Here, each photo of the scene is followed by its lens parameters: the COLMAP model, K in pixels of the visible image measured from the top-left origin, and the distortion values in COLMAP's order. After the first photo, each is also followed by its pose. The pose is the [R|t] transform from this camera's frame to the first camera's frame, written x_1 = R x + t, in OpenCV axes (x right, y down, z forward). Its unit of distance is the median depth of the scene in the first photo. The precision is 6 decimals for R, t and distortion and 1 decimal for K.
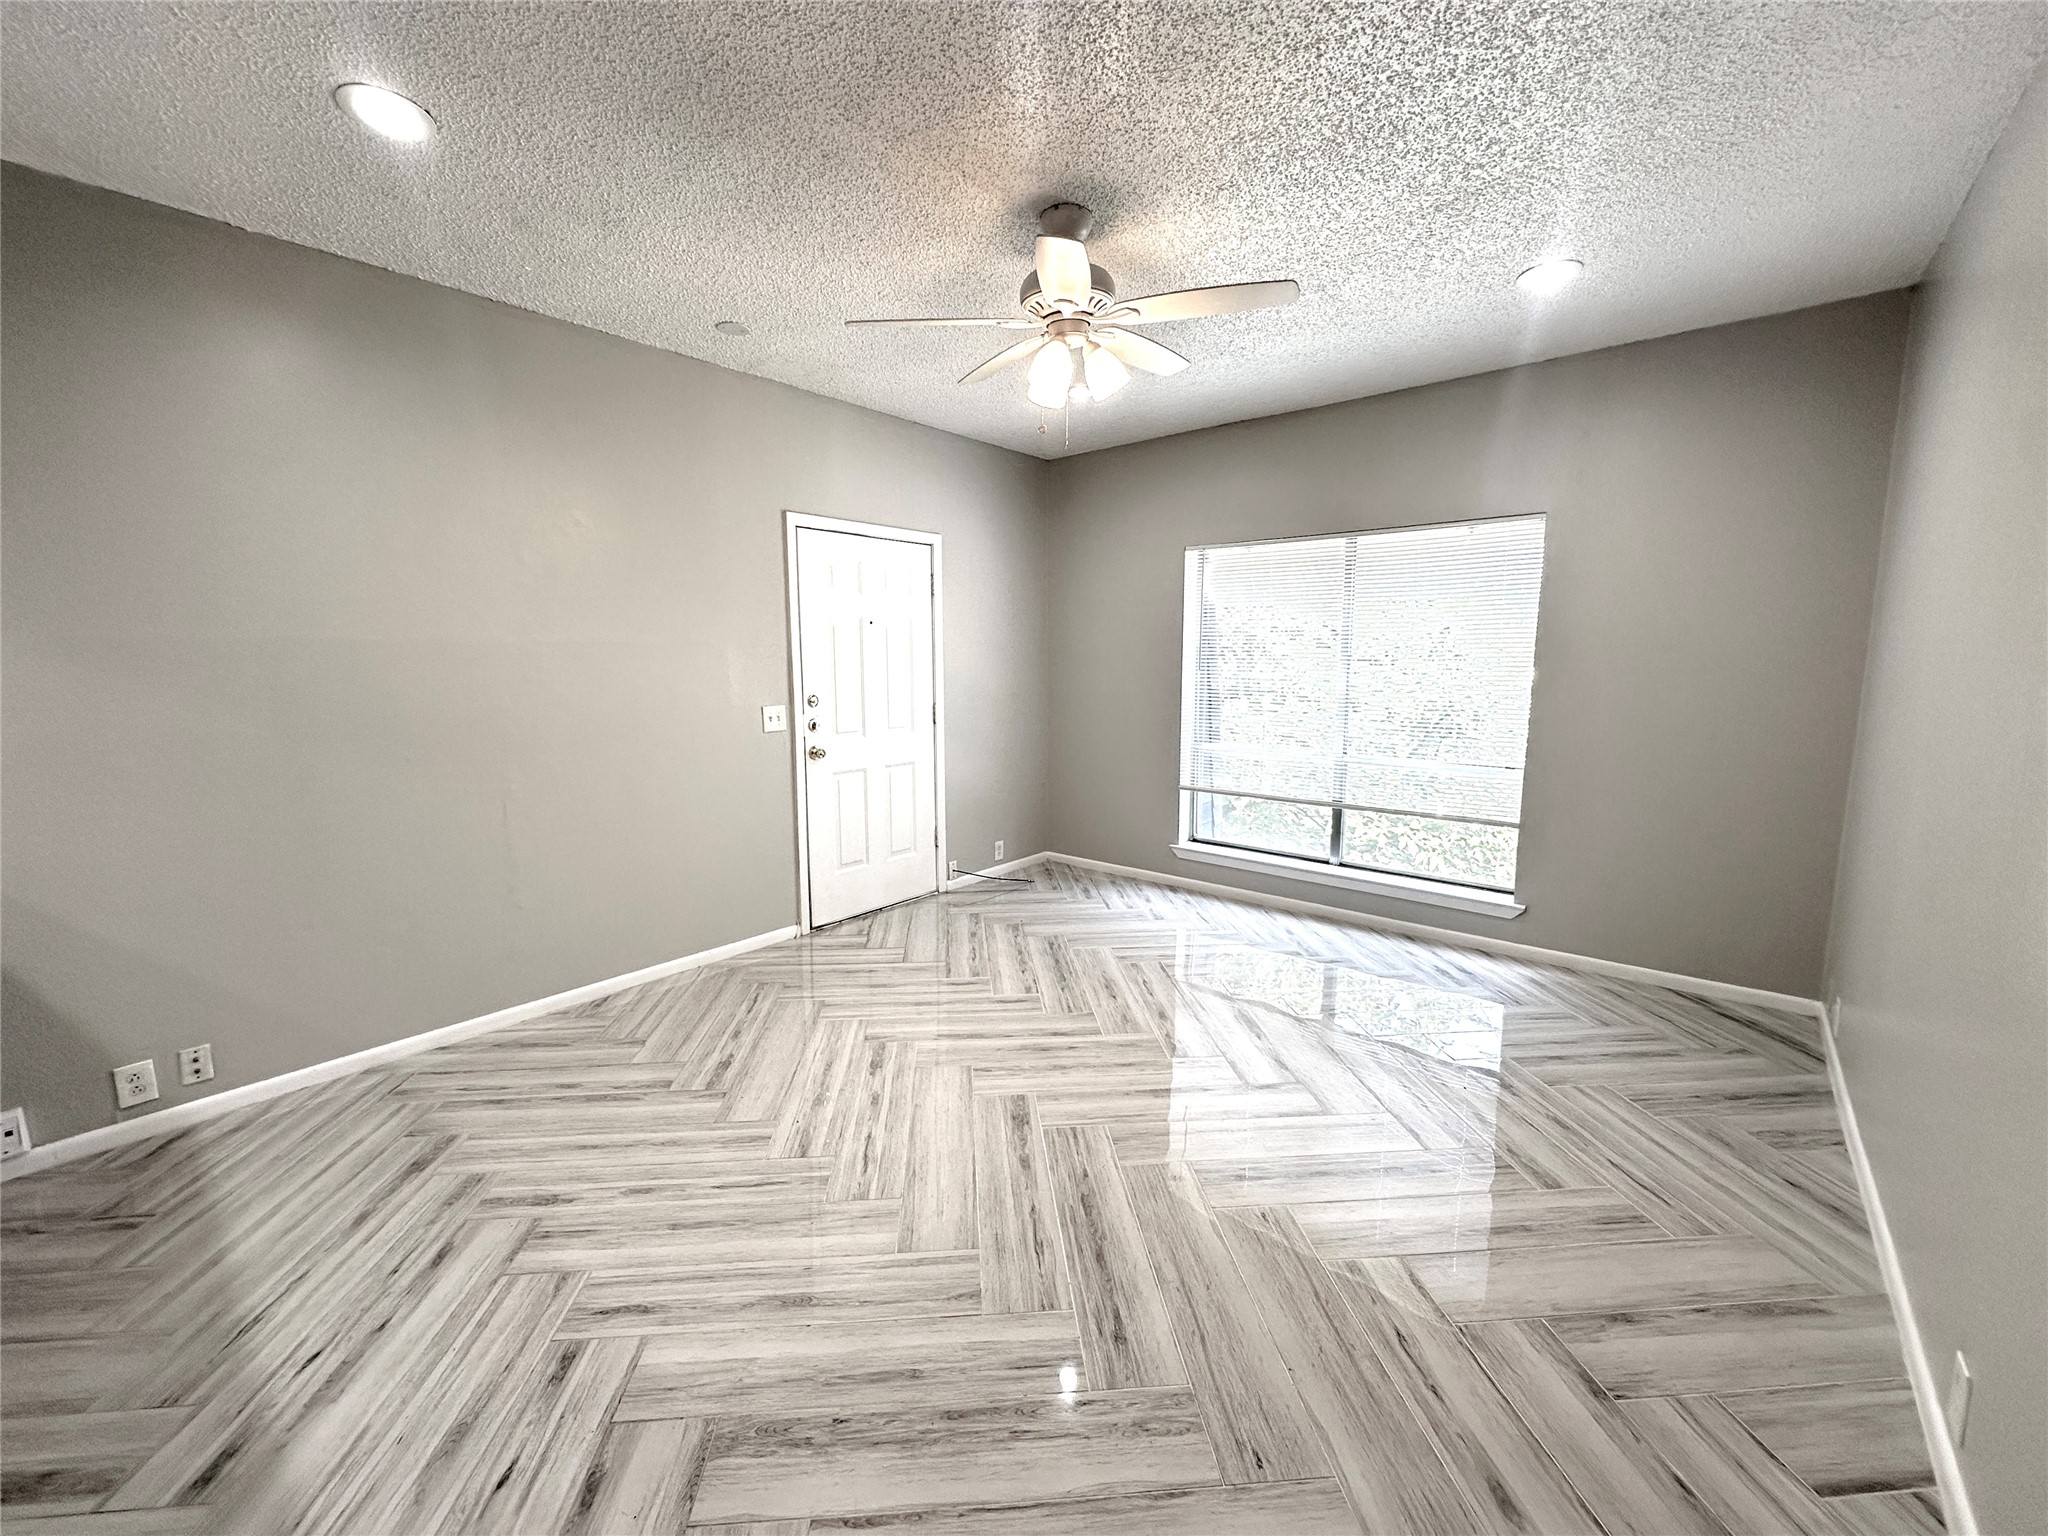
lens RADIAL K [[817.7, 0, 1020.2], [0, 817.7, 764.8], [0, 0, 1]] dist [-0.005377, 0.001783]
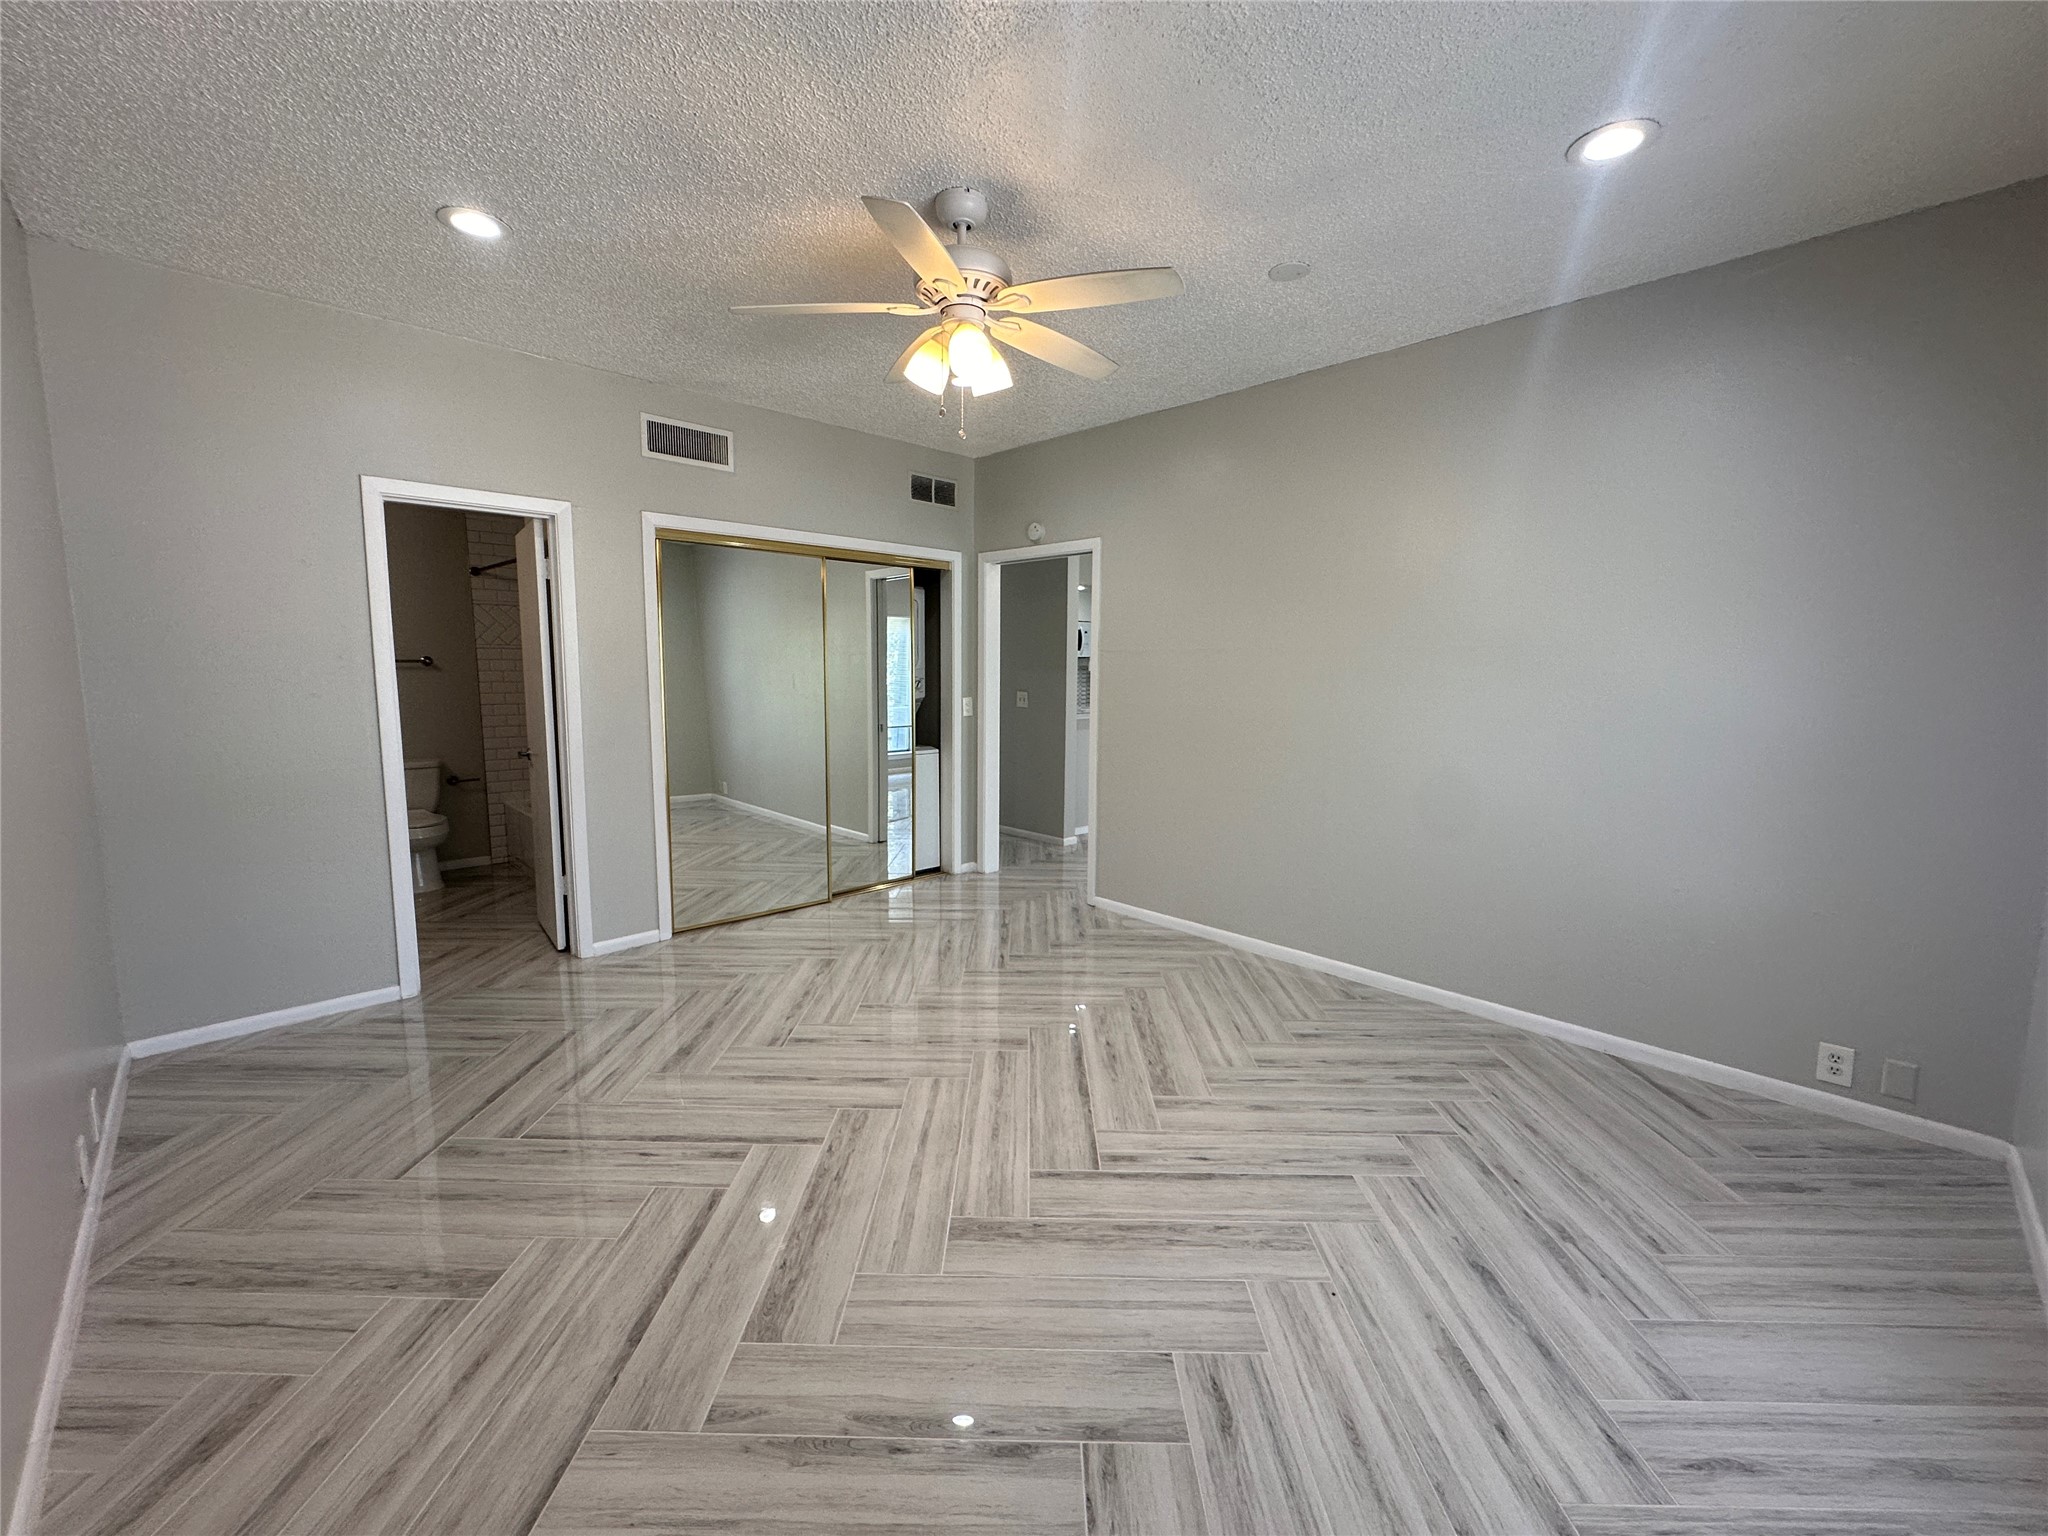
lens RADIAL K [[817.7, 0, 1023.4], [0, 817.7, 755.8], [0, 0, 1]] dist [-0.005377, 0.001783]
pose [[-0.090172, 0.117666, -0.988951, 0.926596], [-0.130825, 0.982992, 0.128885, -0.141427], [0.987296, 0.141001, -0.073244, 1.039030]]
